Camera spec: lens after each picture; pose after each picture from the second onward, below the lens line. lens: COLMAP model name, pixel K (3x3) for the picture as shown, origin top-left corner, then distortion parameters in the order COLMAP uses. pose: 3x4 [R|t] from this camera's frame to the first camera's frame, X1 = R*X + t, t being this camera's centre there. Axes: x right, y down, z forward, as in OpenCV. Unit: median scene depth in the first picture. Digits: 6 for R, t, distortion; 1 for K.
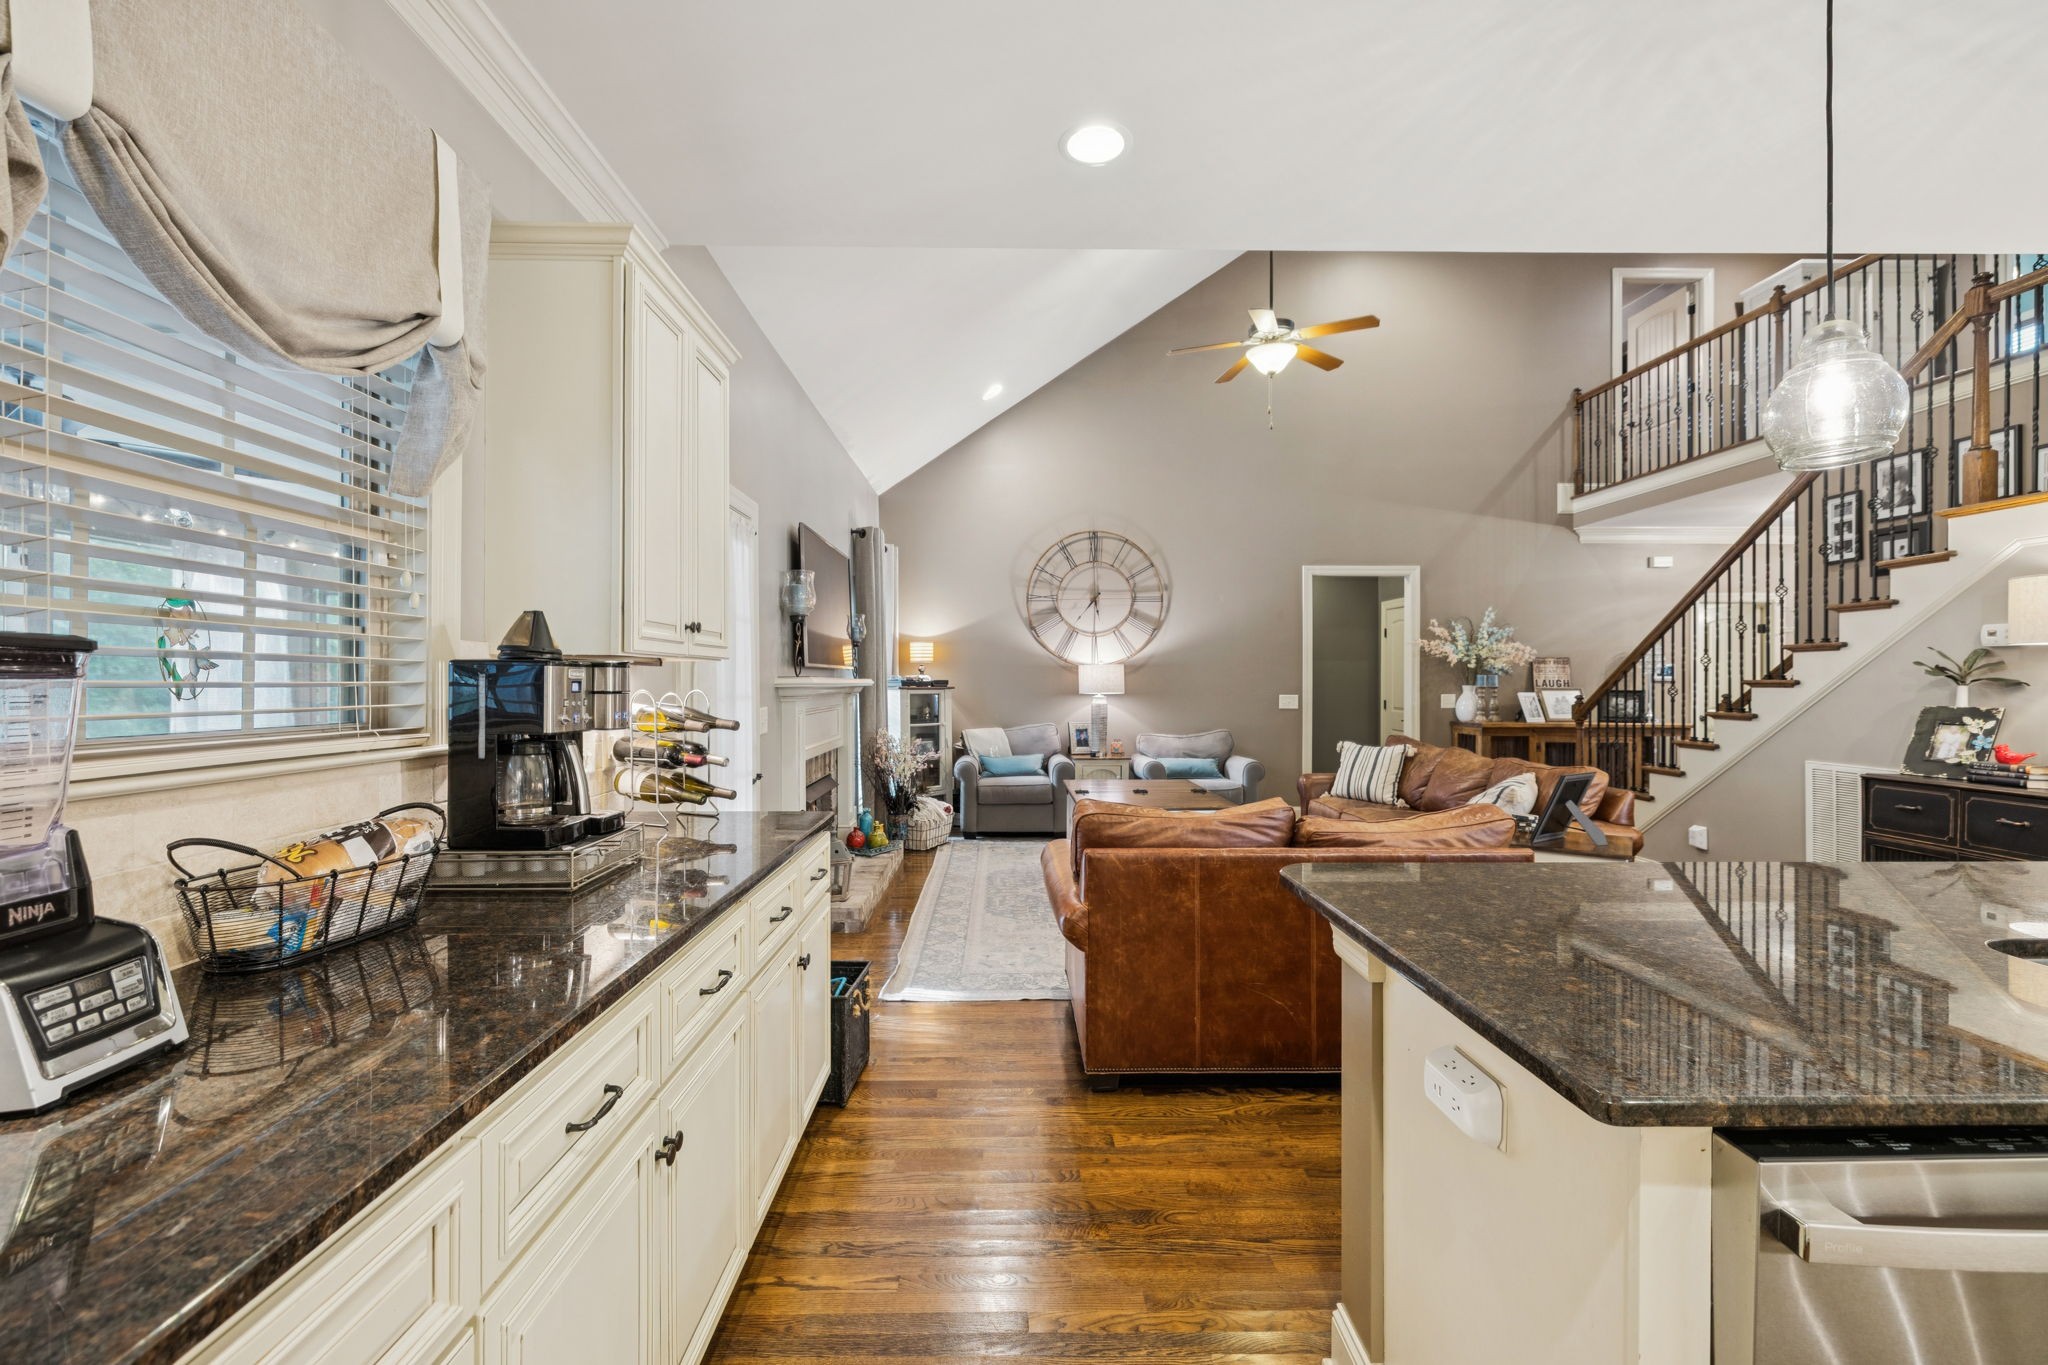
lens RADIAL K [[861.6, 0, 1011.1], [0, 861.6, 676.5], [0, 0, 1]] dist [0.002465, -0.000475]
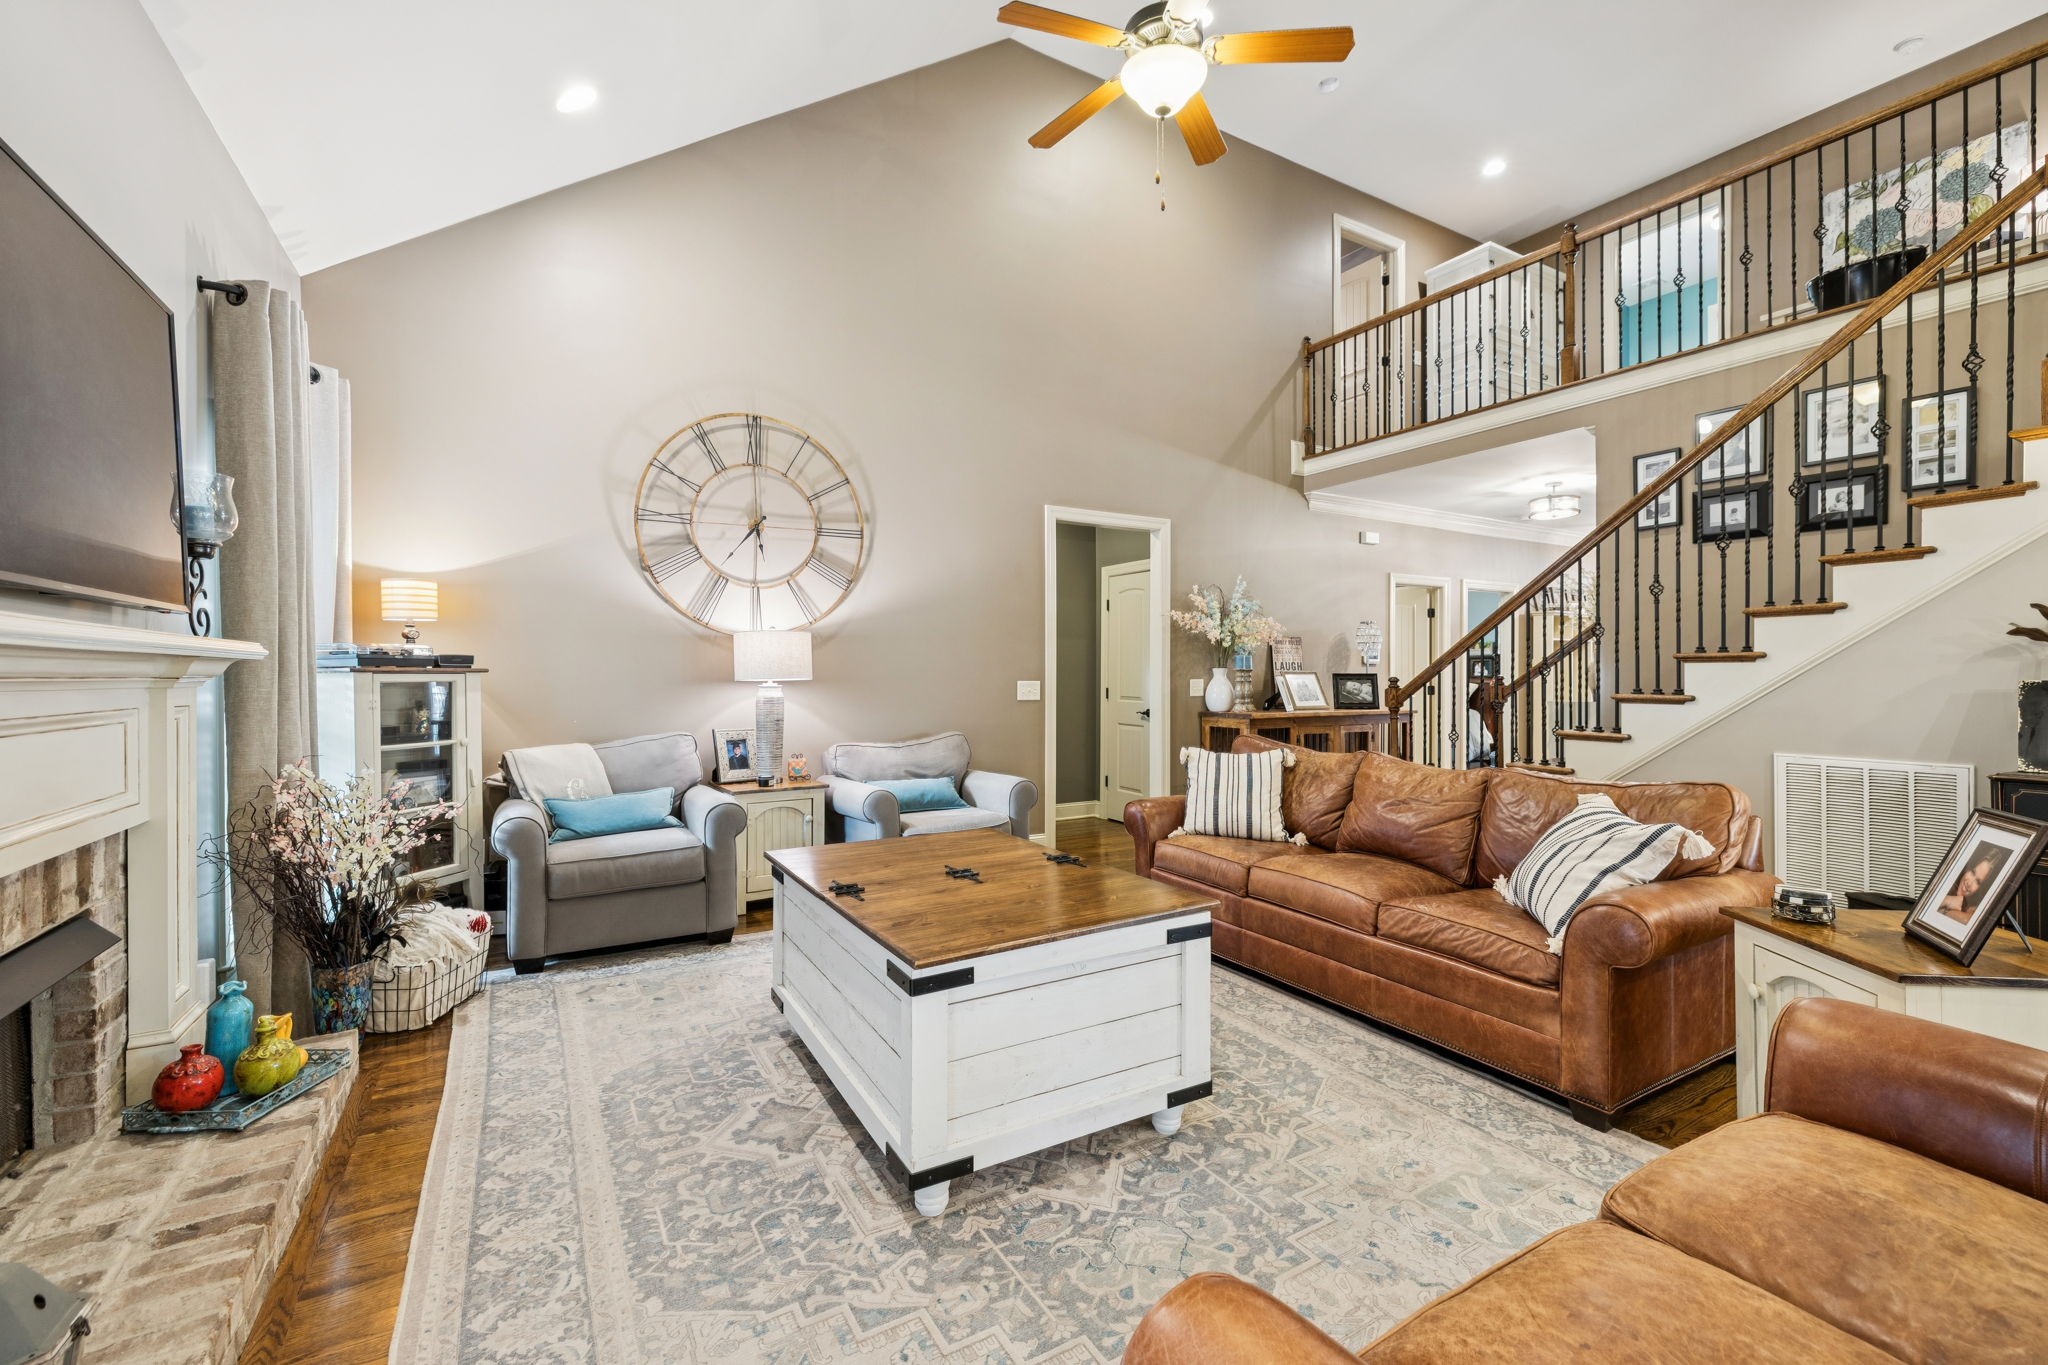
lens RADIAL K [[861.6, 0, 1028.4], [0, 861.6, 665.7], [0, 0, 1]] dist [0.002465, -0.000475]
pose [[0.863825, 0.003528, 0.503780, -0.045343], [-0.000520, 0.999981, -0.006112, 0.013126], [-0.503792, 0.005018, 0.863810, 0.385174]]
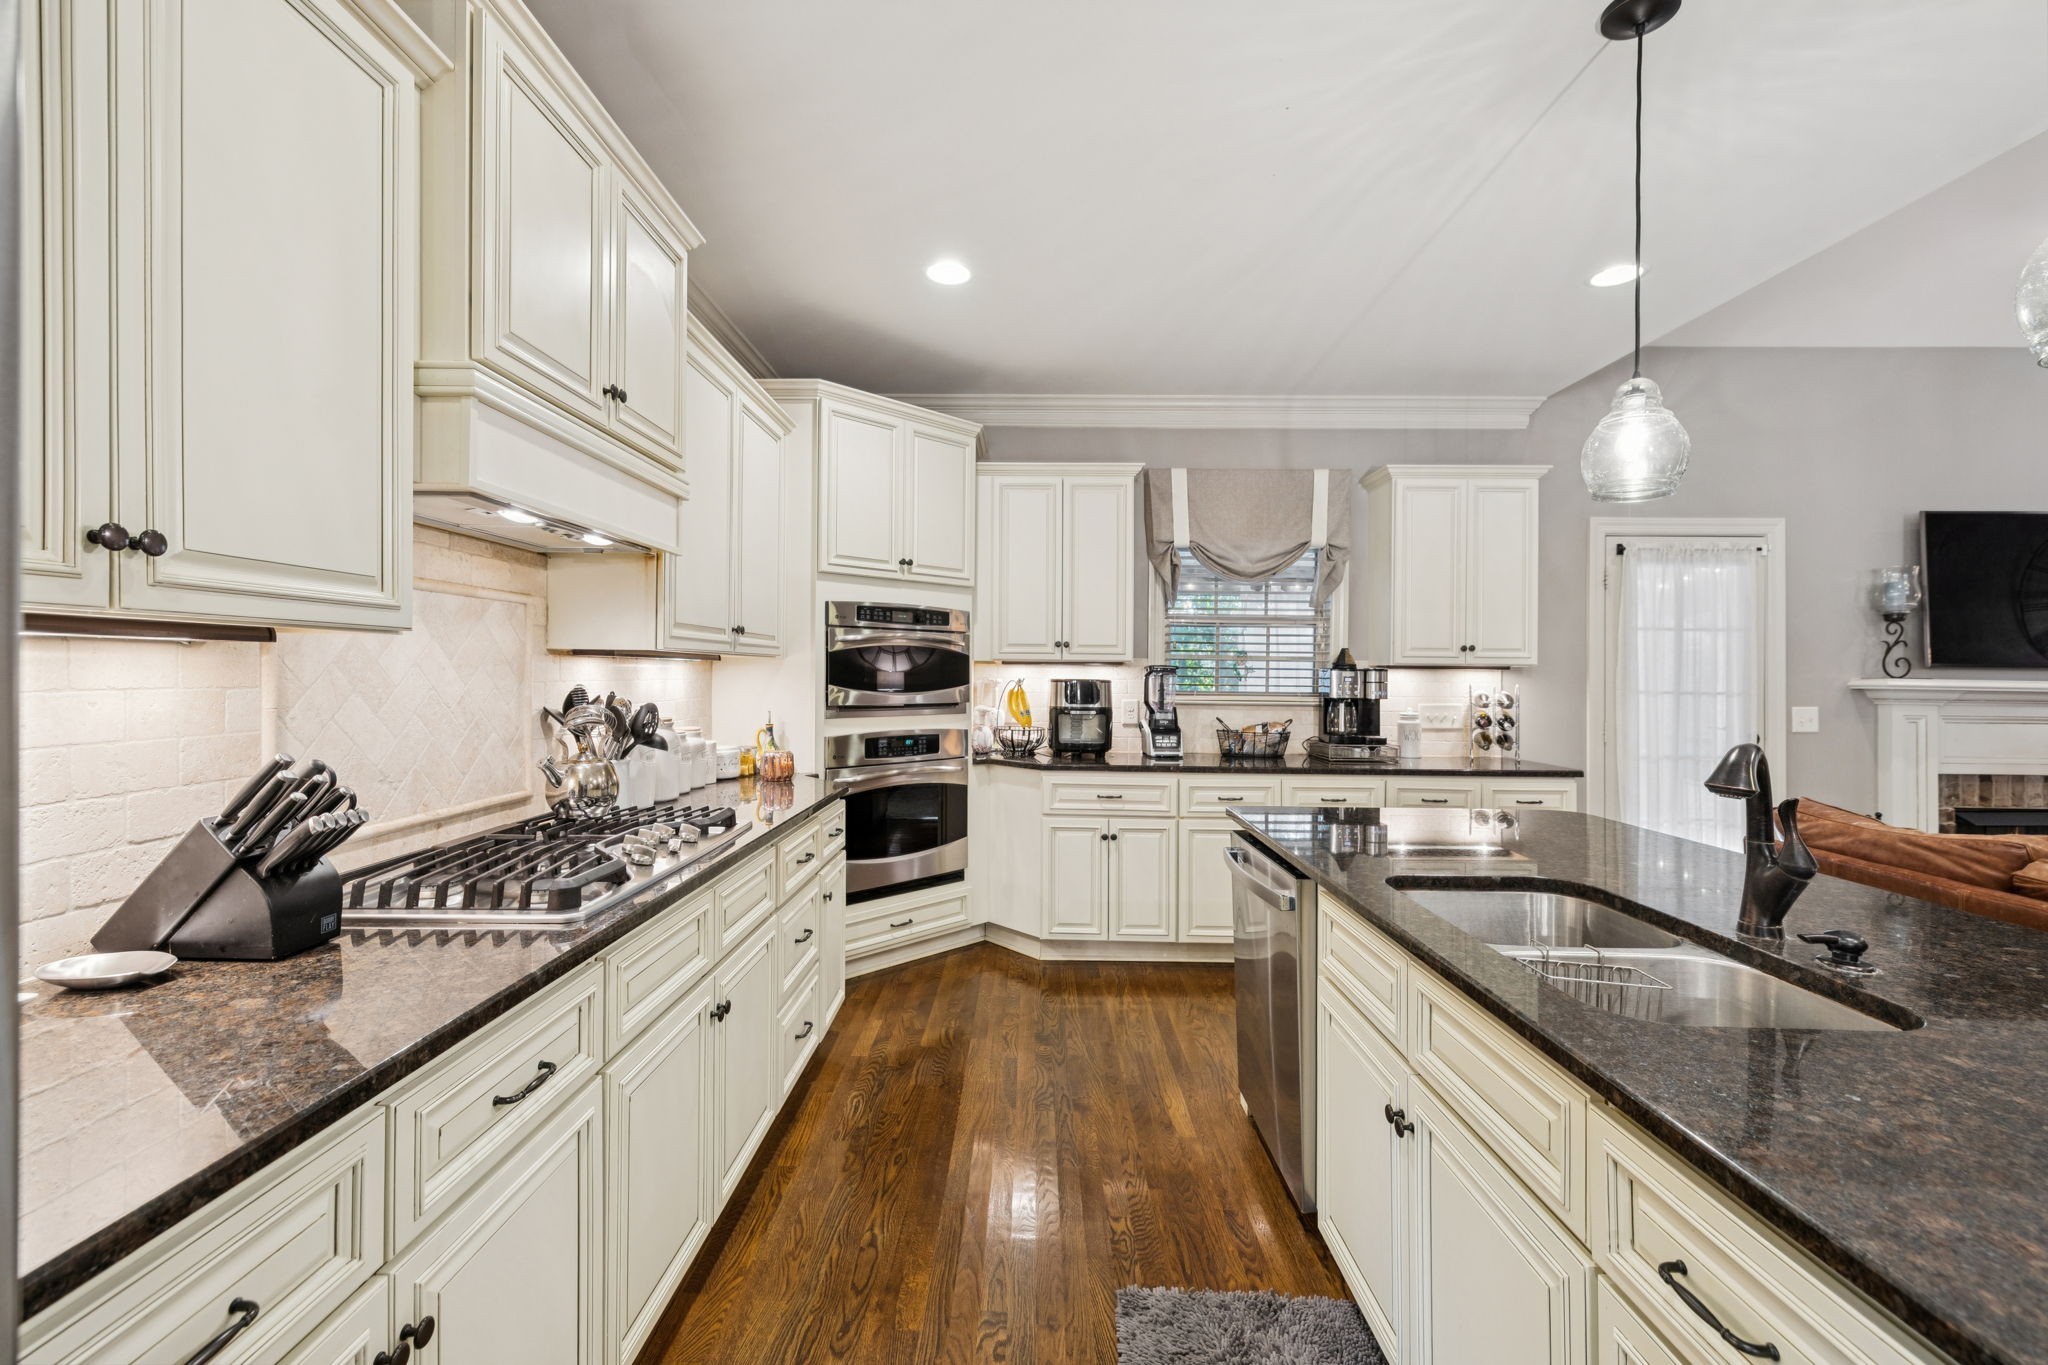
lens RADIAL K [[861.6, 0, 1021.5], [0, 861.6, 664.0], [0, 0, 1]] dist [0.002465, -0.000475]
pose [[-0.014978, -0.010301, -0.999835, 0.420554], [-0.005073, 0.999935, -0.010226, -0.000401], [0.999875, 0.004919, -0.015029, 0.030413]]
